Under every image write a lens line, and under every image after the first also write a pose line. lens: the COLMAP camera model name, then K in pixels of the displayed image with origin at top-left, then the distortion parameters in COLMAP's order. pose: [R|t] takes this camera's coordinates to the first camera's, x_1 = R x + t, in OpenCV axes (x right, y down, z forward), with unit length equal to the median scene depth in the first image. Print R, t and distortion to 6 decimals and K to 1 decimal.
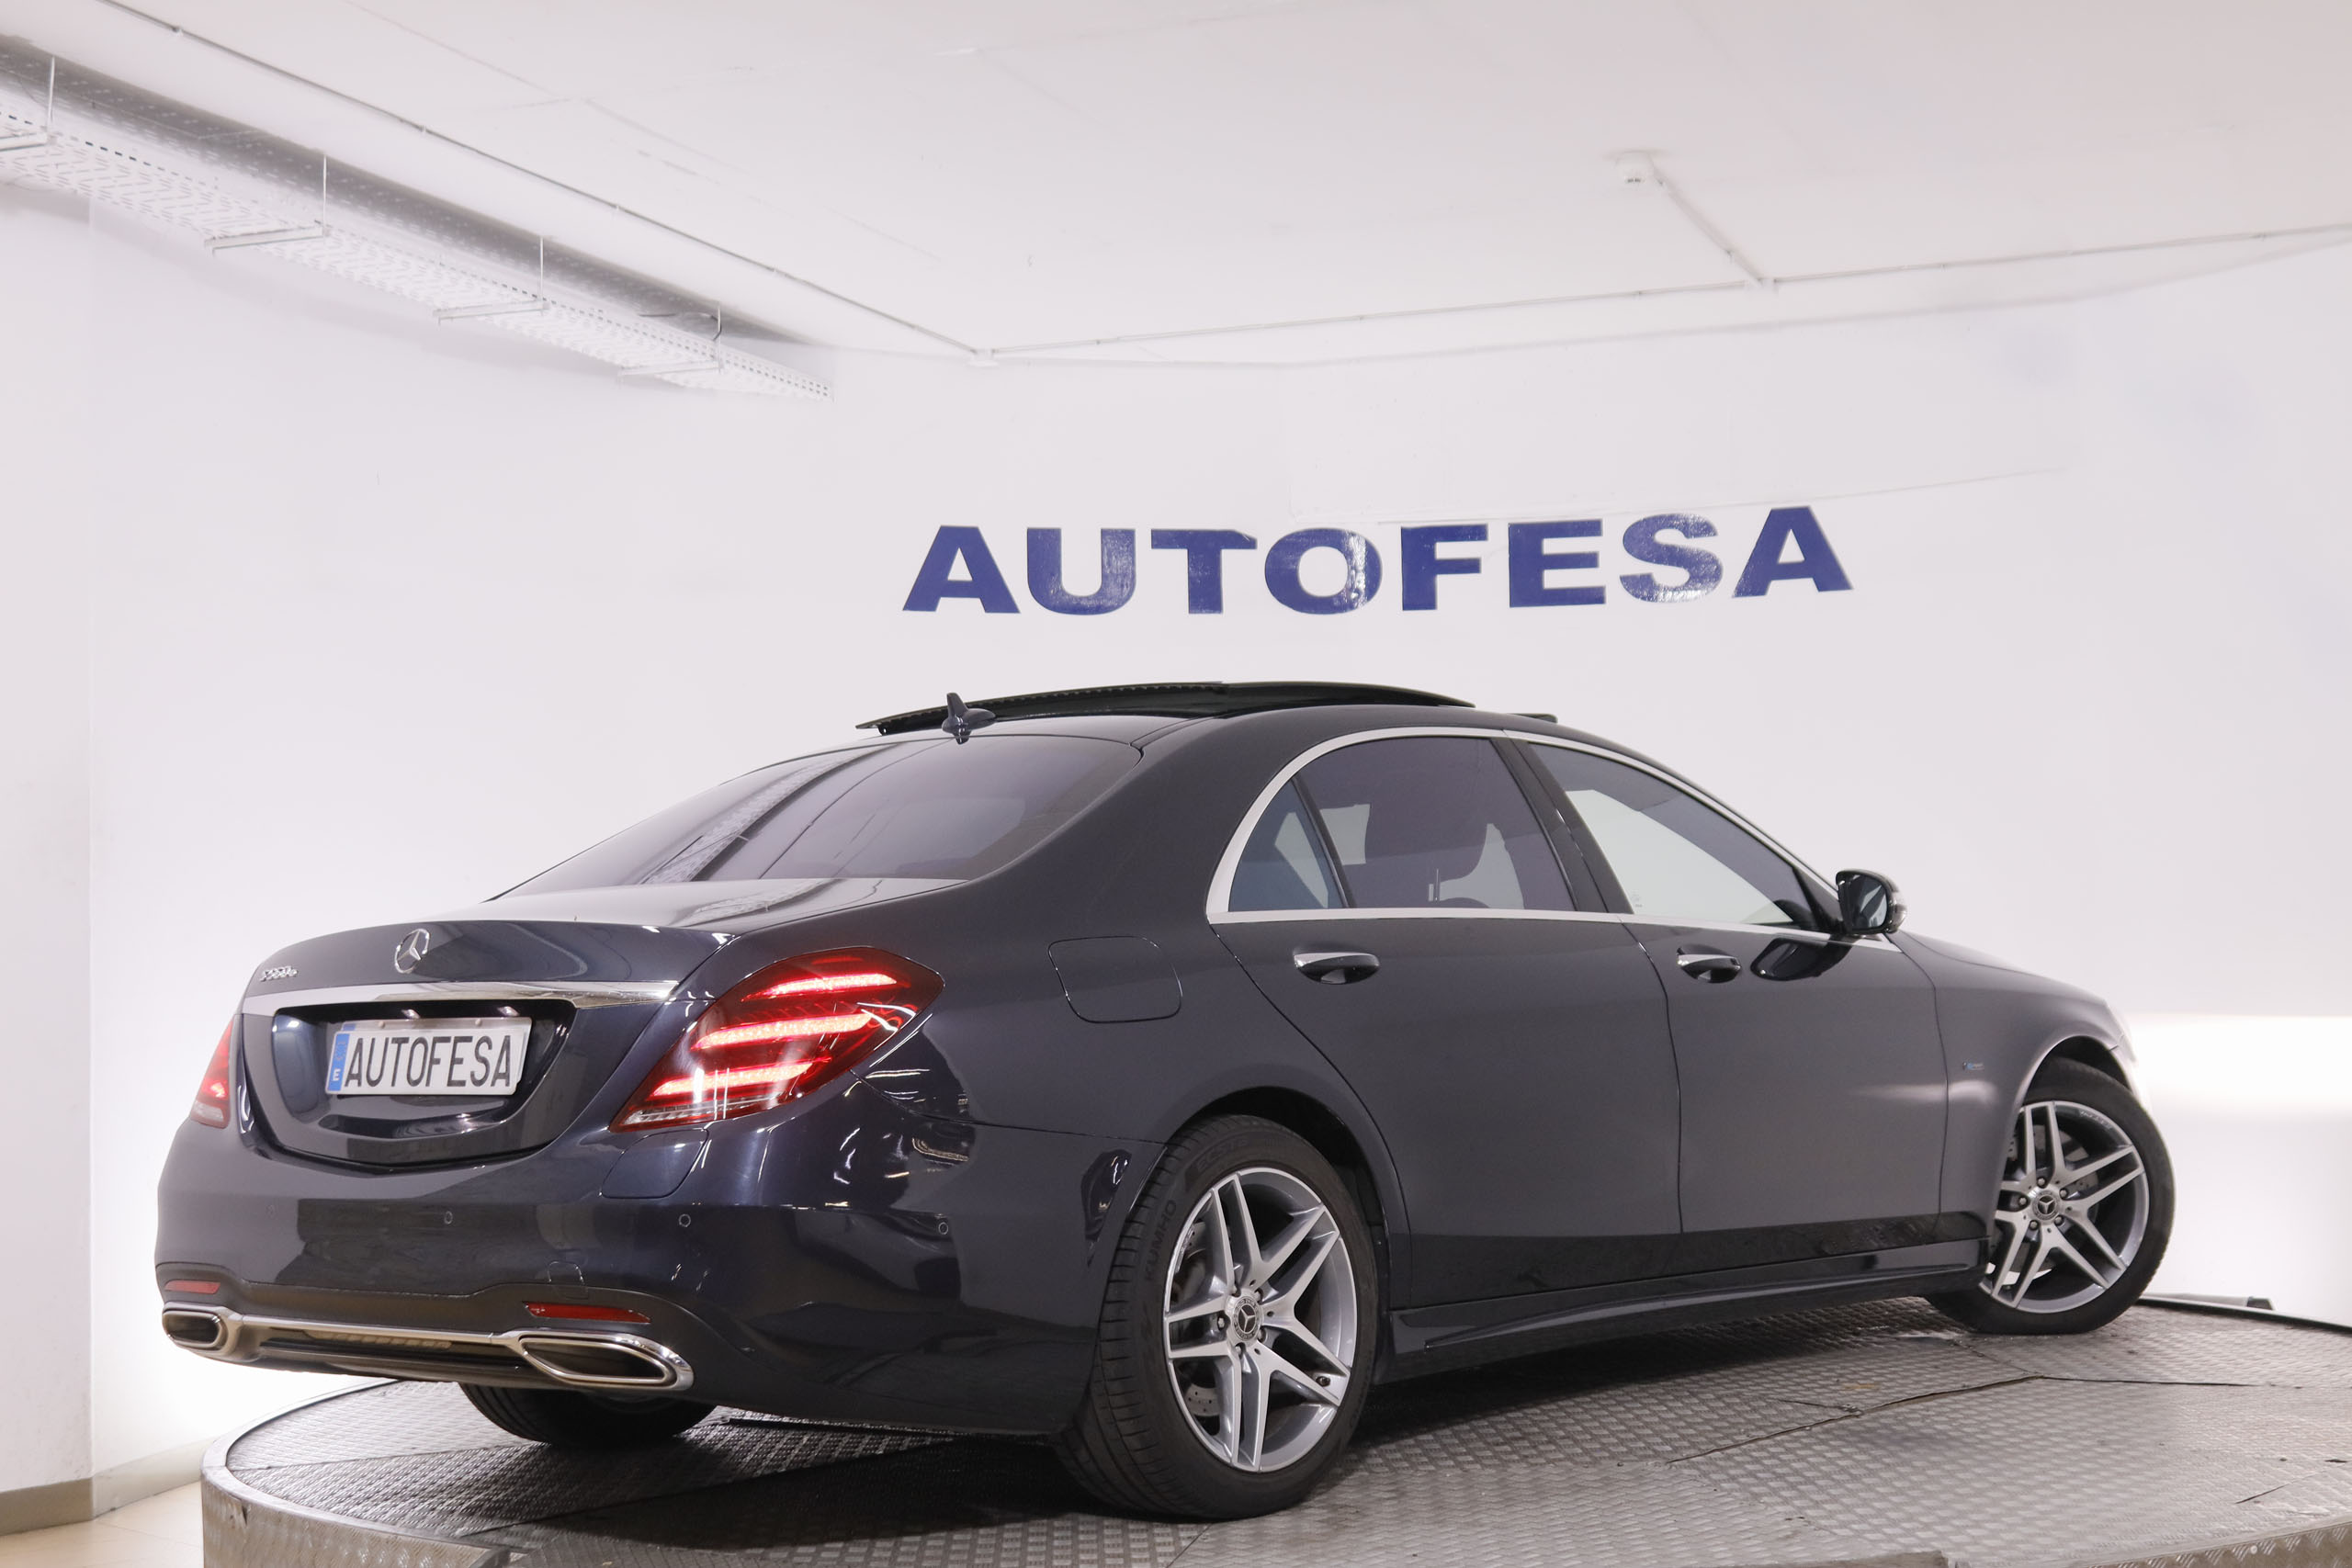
lens RADIAL K [[3411.5, 0, 1207.2], [0, 3411.5, 736.2], [0, 0, 1]] dist [0.007180, 0.000000]
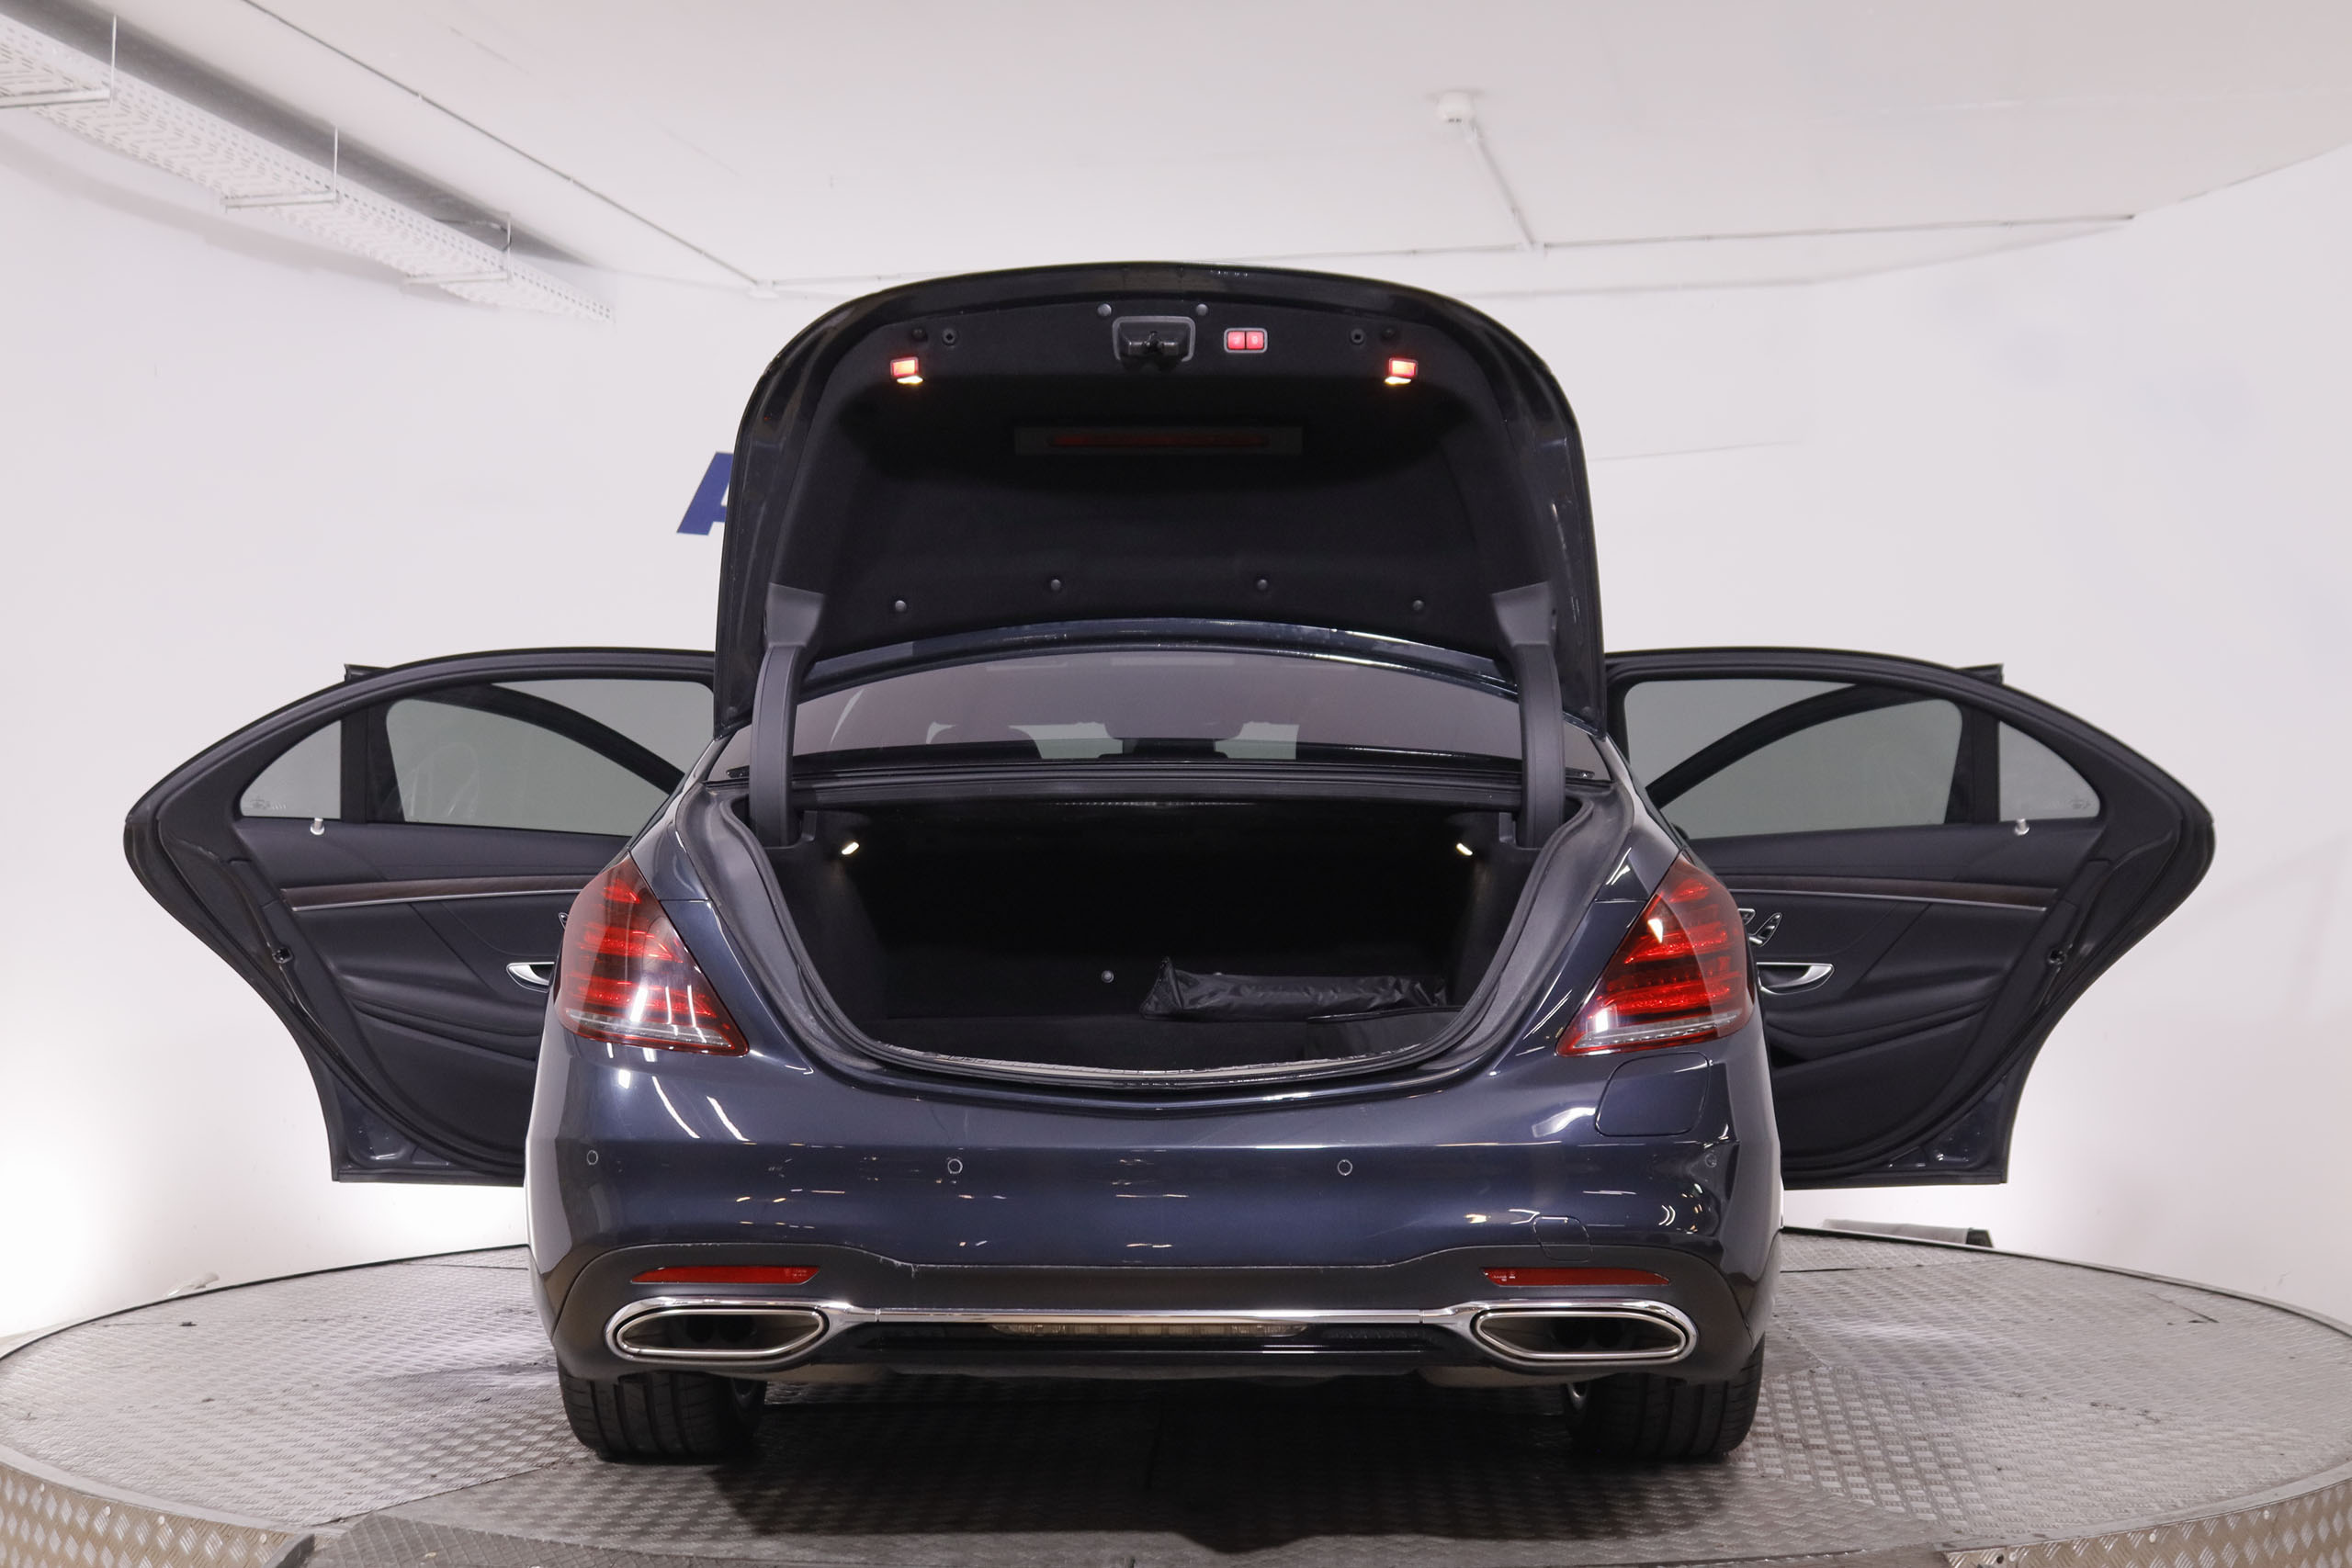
lens RADIAL K [[2994.8, 0, 1224.1], [0, 2994.8, 721.9], [0, 0, 1]] dist [-0.014681, 0.000000]
pose [[0.992711, 0.033319, 0.115823, -0.031785], [-0.034327, 0.999388, 0.006720, 0.008854], [-0.115528, -0.010647, 0.993247, 0.103134]]
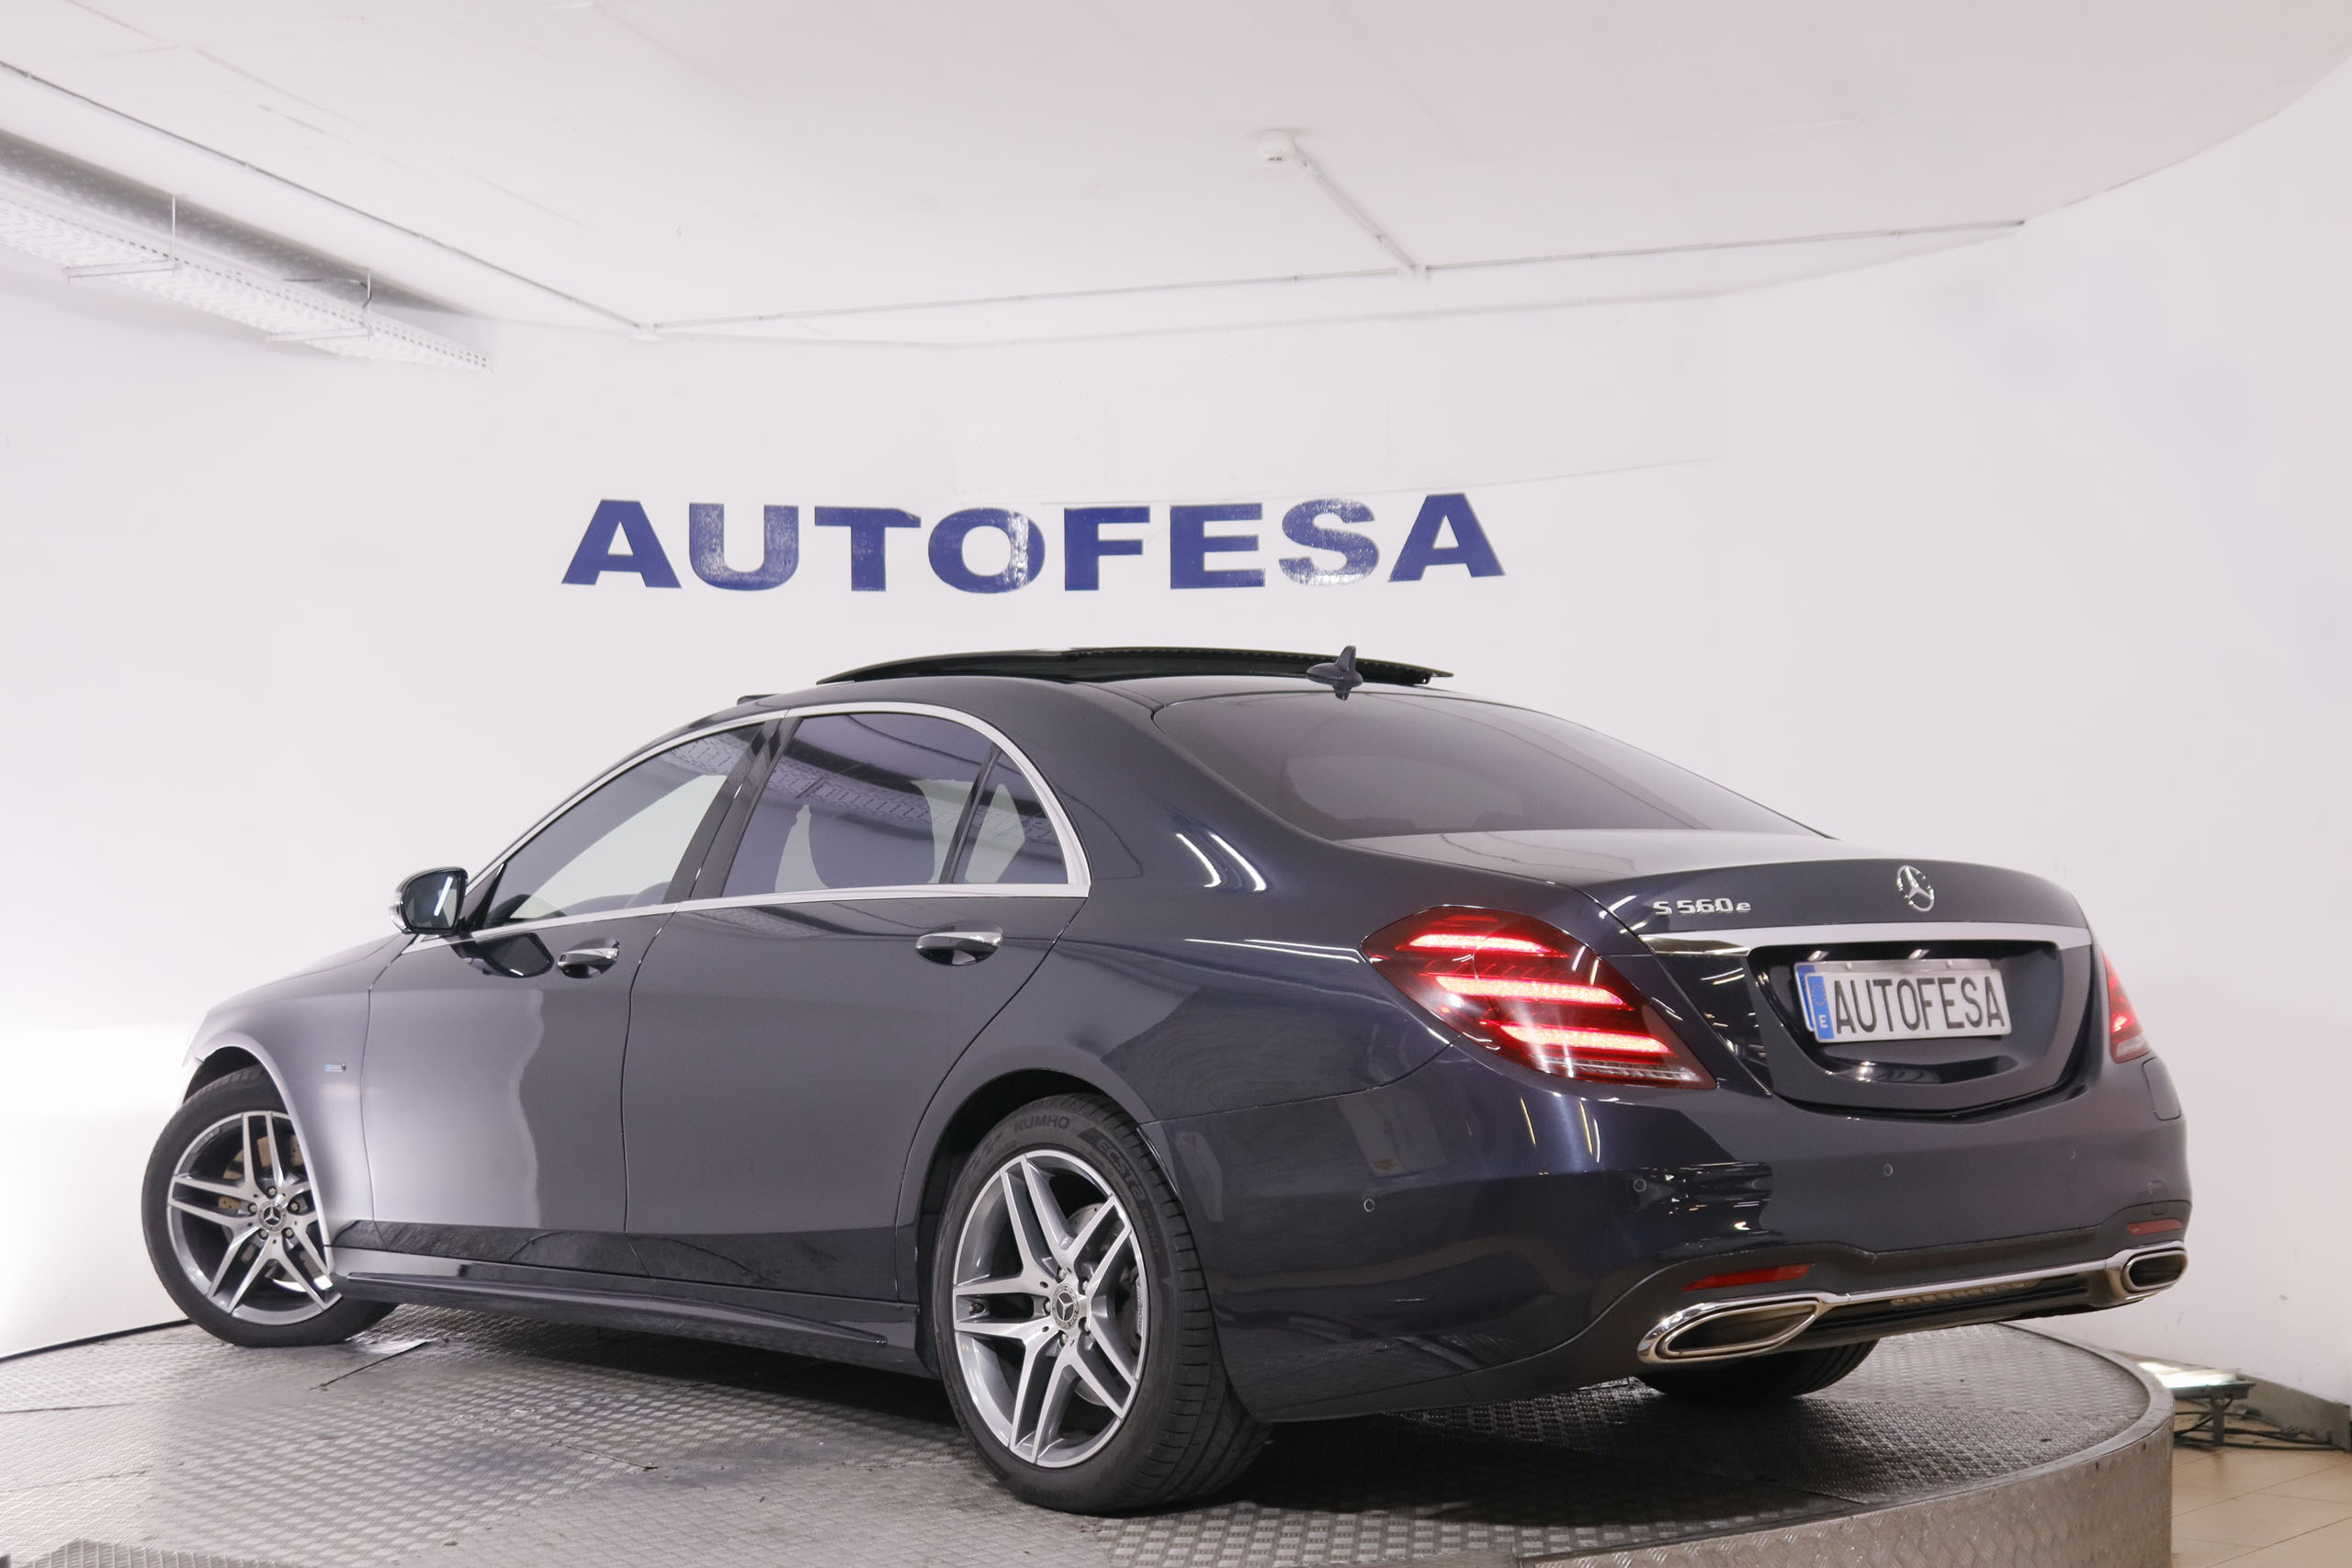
lens RADIAL K [[3289.5, 0, 1172.8], [0, 3289.5, 736.4], [0, 0, 1]] dist [0.014869, 0.000000]
pose [[0.997106, 0.009390, 0.075443, 0.018561], [-0.009779, 0.999941, 0.004785, 0.001476], [-0.075394, -0.005508, 0.997139, 0.030989]]
